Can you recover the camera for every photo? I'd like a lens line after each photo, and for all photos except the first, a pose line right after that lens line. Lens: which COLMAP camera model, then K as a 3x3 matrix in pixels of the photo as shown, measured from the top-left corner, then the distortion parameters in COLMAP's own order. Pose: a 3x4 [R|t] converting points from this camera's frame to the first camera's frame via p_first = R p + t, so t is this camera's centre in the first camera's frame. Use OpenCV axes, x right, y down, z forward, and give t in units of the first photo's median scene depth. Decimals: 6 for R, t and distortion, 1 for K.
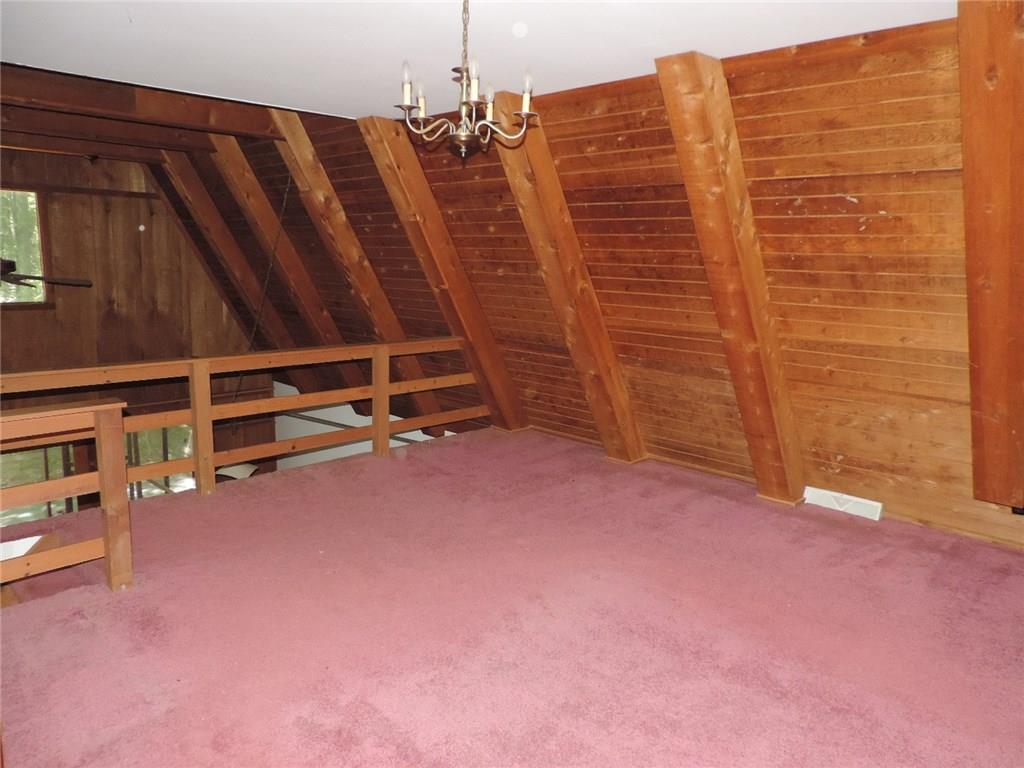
lens RADIAL K [[730.3, 0, 513.2], [0, 730.3, 384.0], [0, 0, 1]] dist [-0.023208, 0.008250]
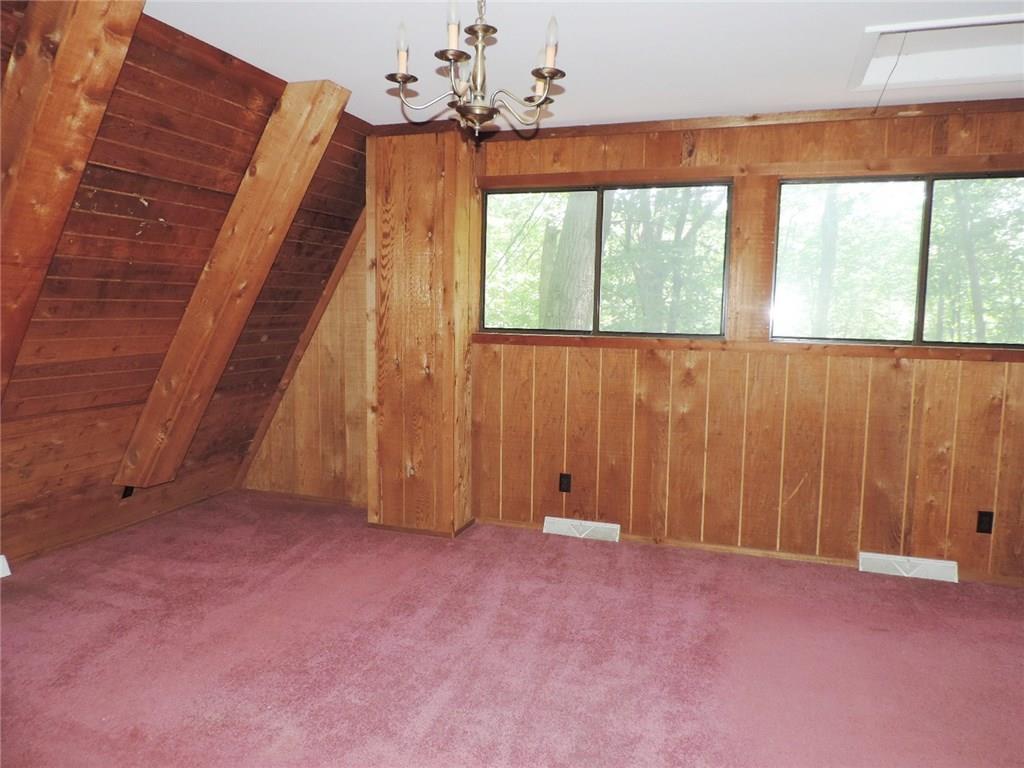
lens RADIAL K [[730.3, 0, 514.7], [0, 730.3, 382.0], [0, 0, 1]] dist [-0.023208, 0.008250]
pose [[-0.427596, -0.114636, 0.896672, -0.590461], [0.137954, 0.972032, 0.190057, -0.133689], [-0.893381, 0.204967, -0.399823, 0.954627]]
